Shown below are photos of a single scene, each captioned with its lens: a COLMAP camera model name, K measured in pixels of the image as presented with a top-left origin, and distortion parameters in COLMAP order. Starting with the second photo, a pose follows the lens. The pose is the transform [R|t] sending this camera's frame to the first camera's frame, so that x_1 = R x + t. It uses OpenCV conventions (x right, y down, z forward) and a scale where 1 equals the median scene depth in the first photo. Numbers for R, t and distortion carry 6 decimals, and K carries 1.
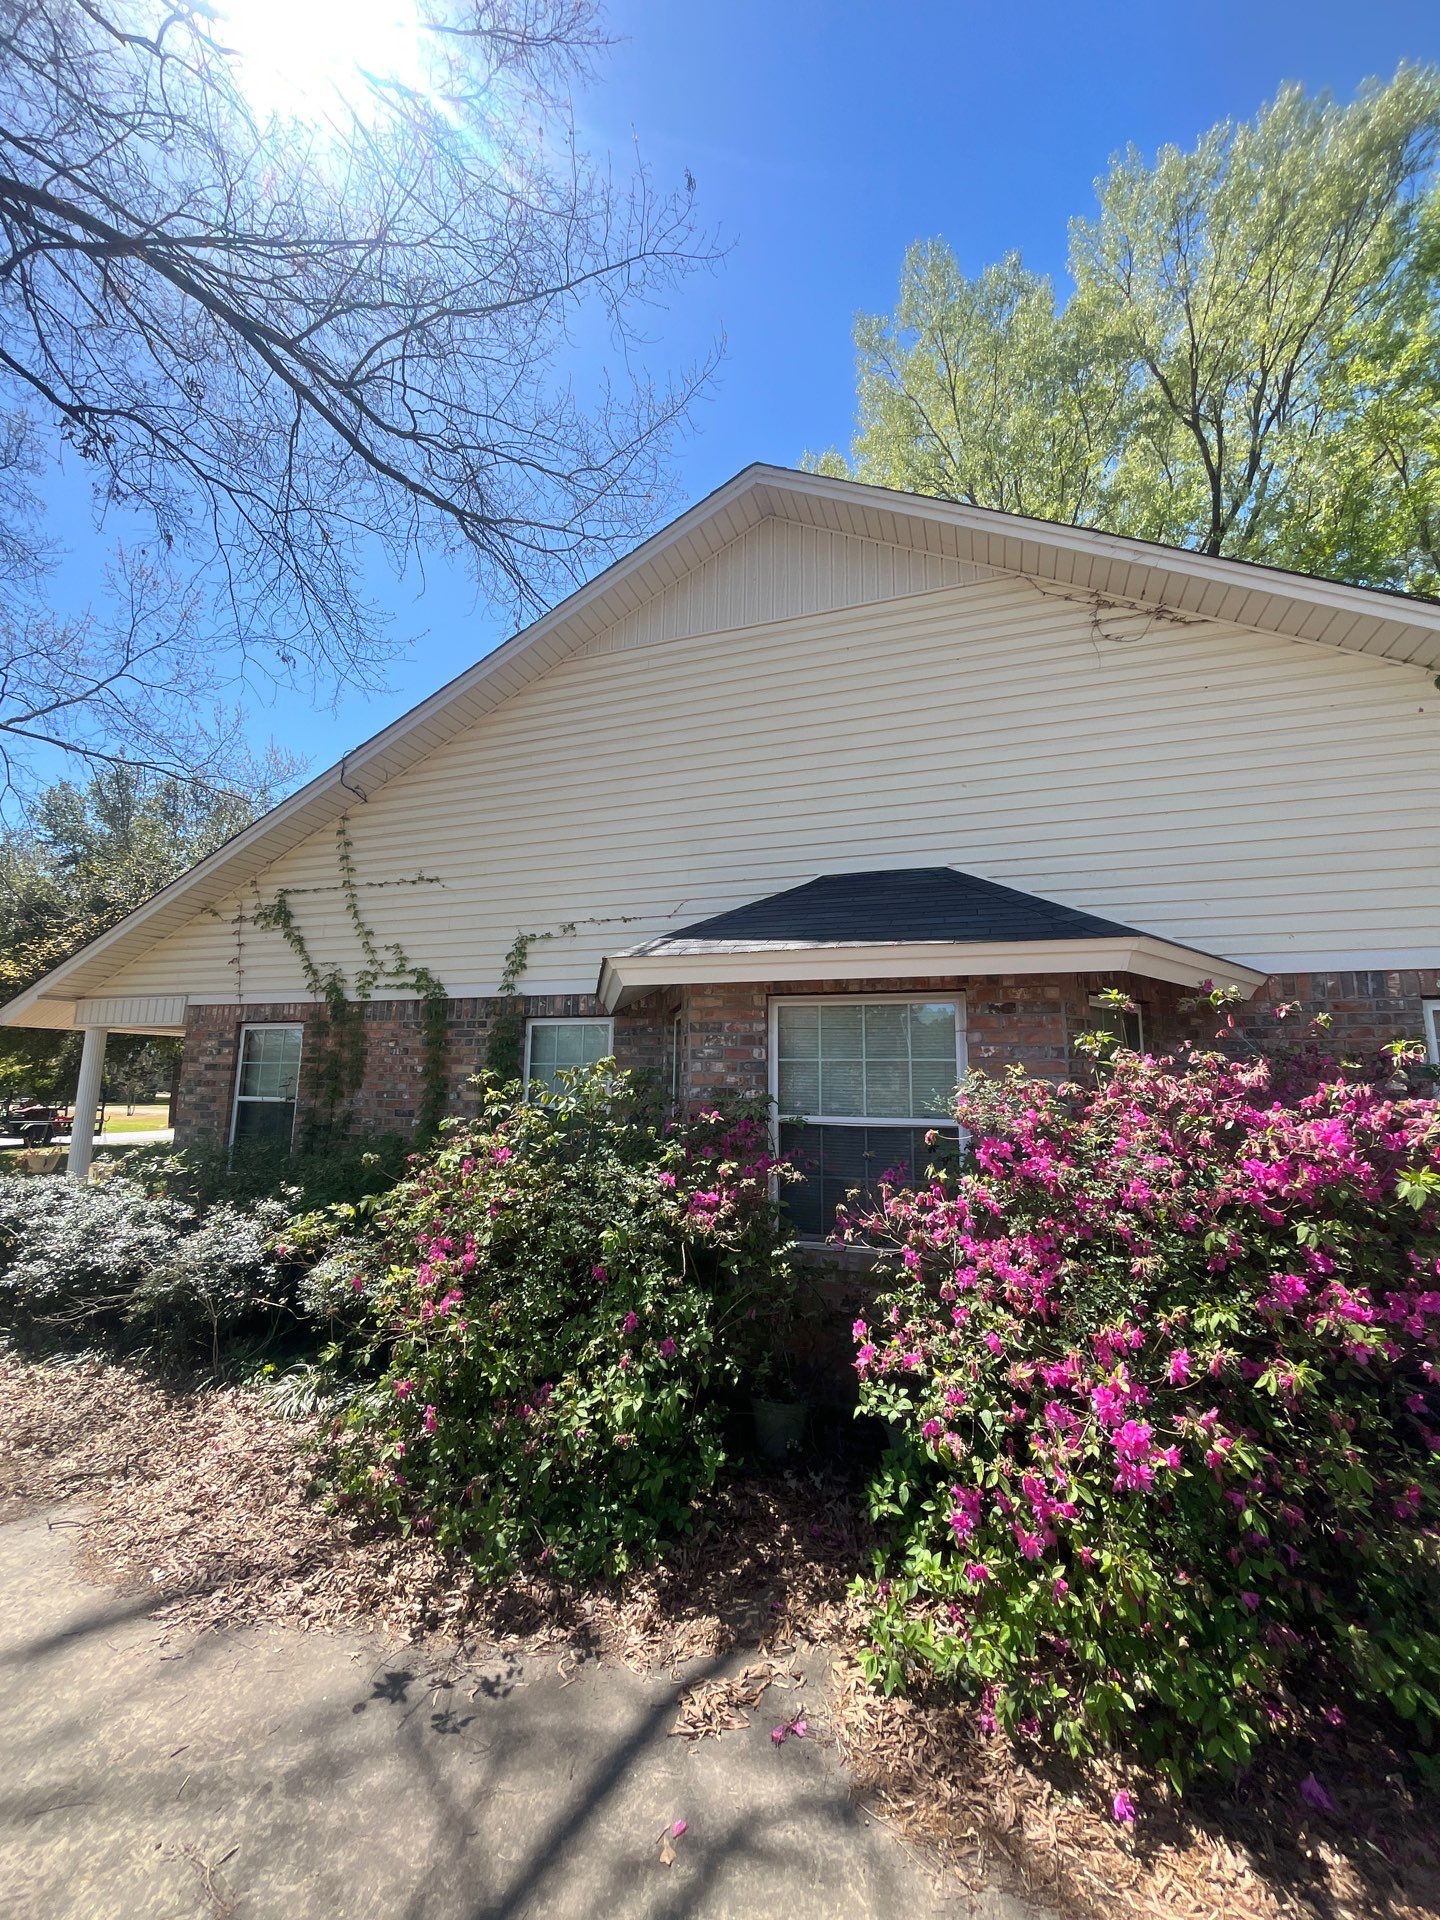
lens RADIAL K [[772.8, 0, 724.0], [0, 772.8, 955.2], [0, 0, 1]] dist [-0.005883, 0.000992]
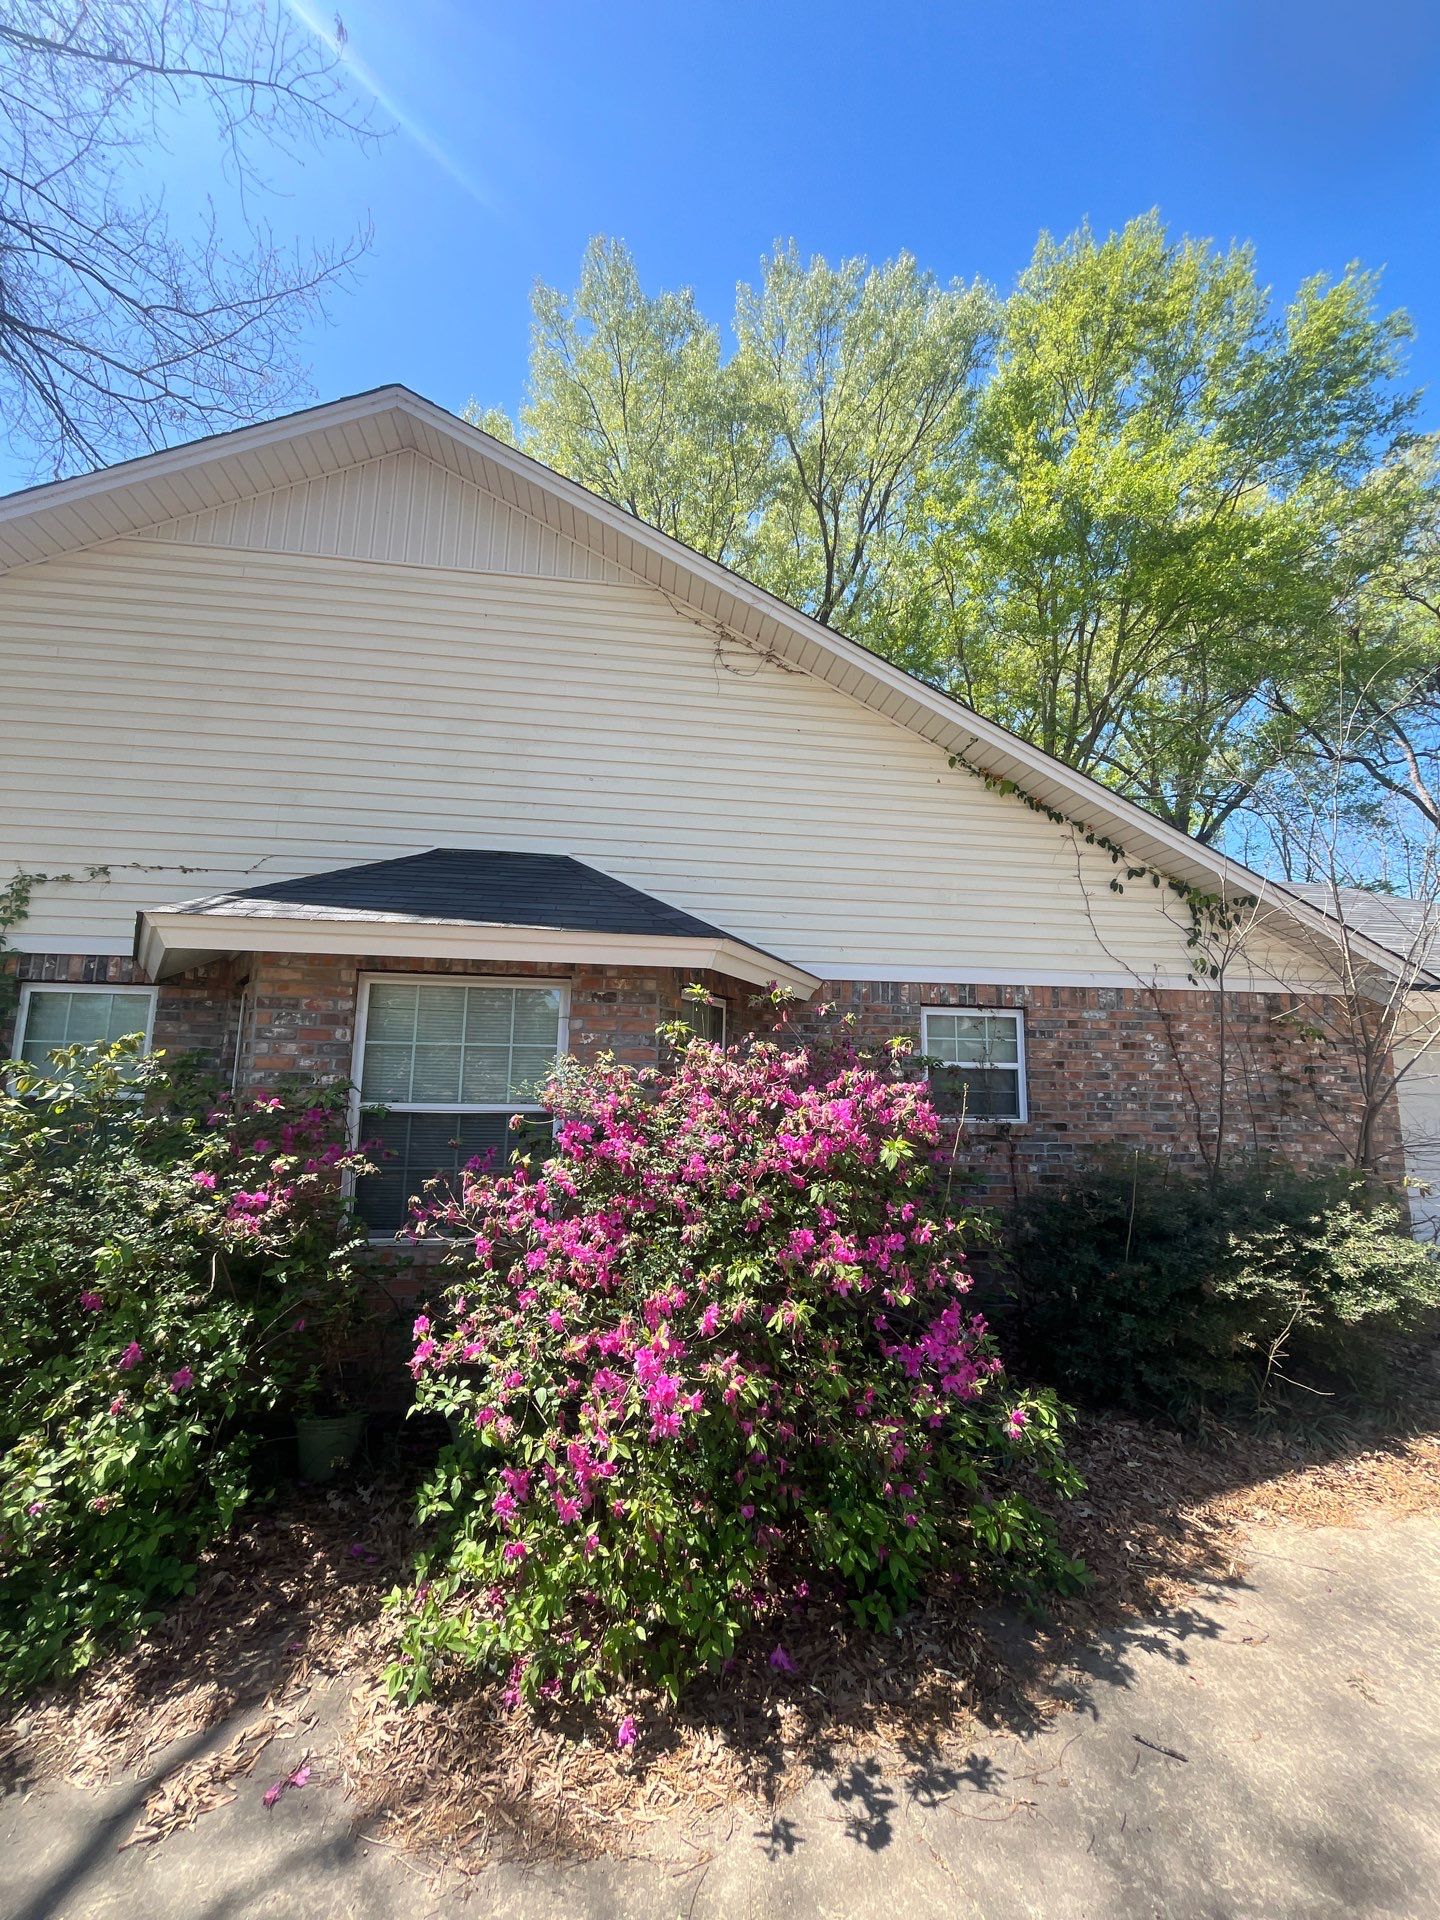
lens RADIAL K [[772.8, 0, 723.2], [0, 772.8, 954.9], [0, 0, 1]] dist [-0.005883, 0.000992]
pose [[0.891050, 0.071204, 0.448285, 0.031494], [-0.078270, 0.996928, -0.002771, 0.002333], [-0.447105, -0.032619, 0.893887, 0.001080]]
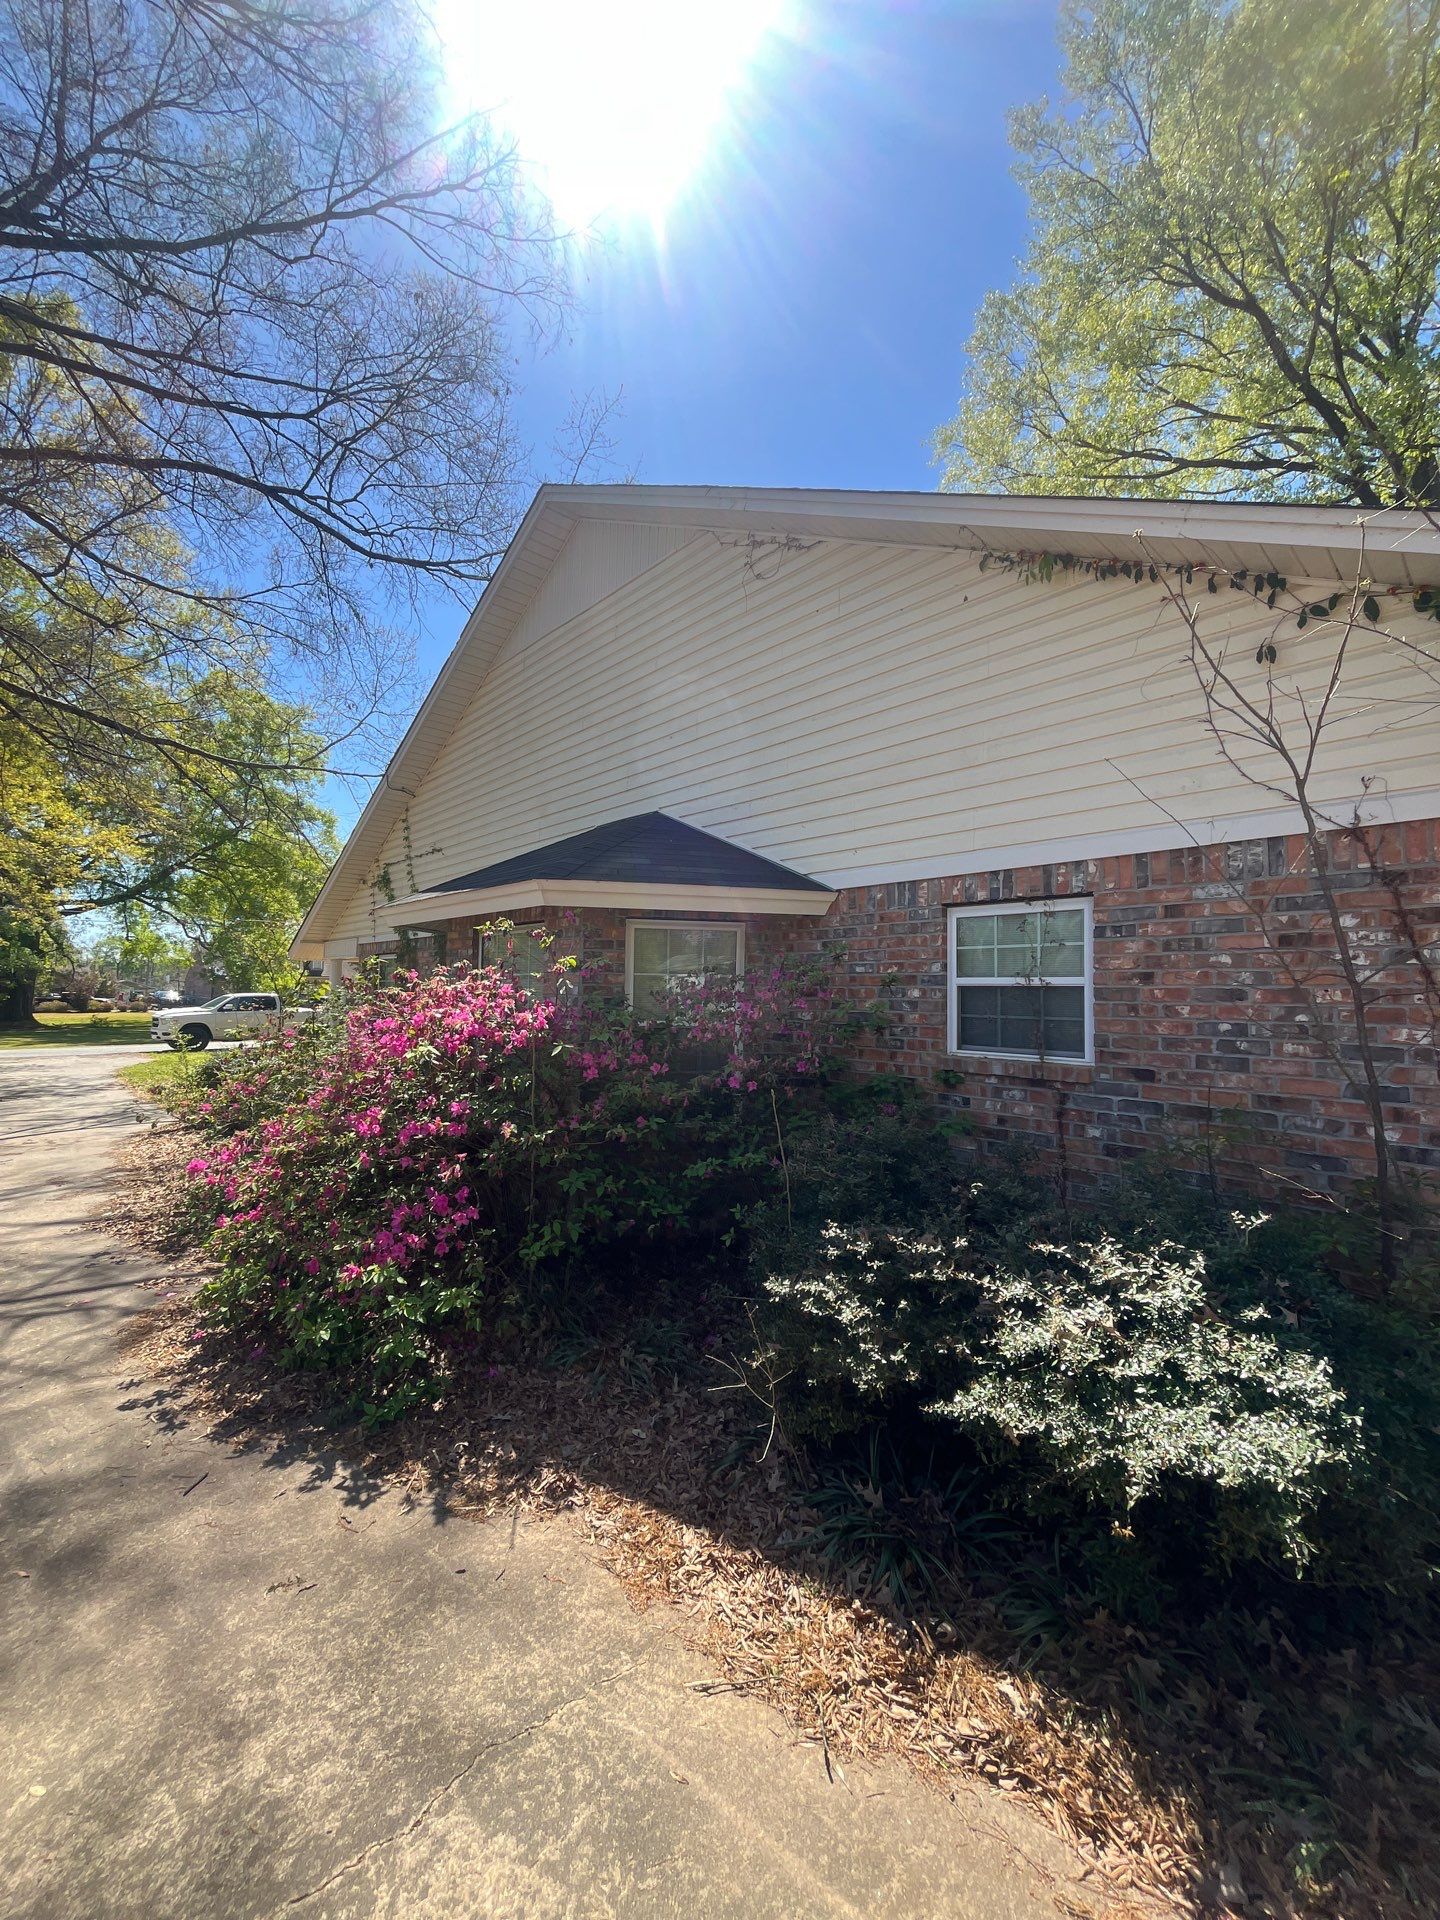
lens RADIAL K [[772.8, 0, 721.8], [0, 772.8, 954.6], [0, 0, 1]] dist [-0.005883, 0.000992]
pose [[0.883648, -0.024800, -0.467495, 1.137166], [0.073992, 0.993443, 0.087158, 0.010524], [0.462268, -0.111608, 0.879689, -0.019229]]
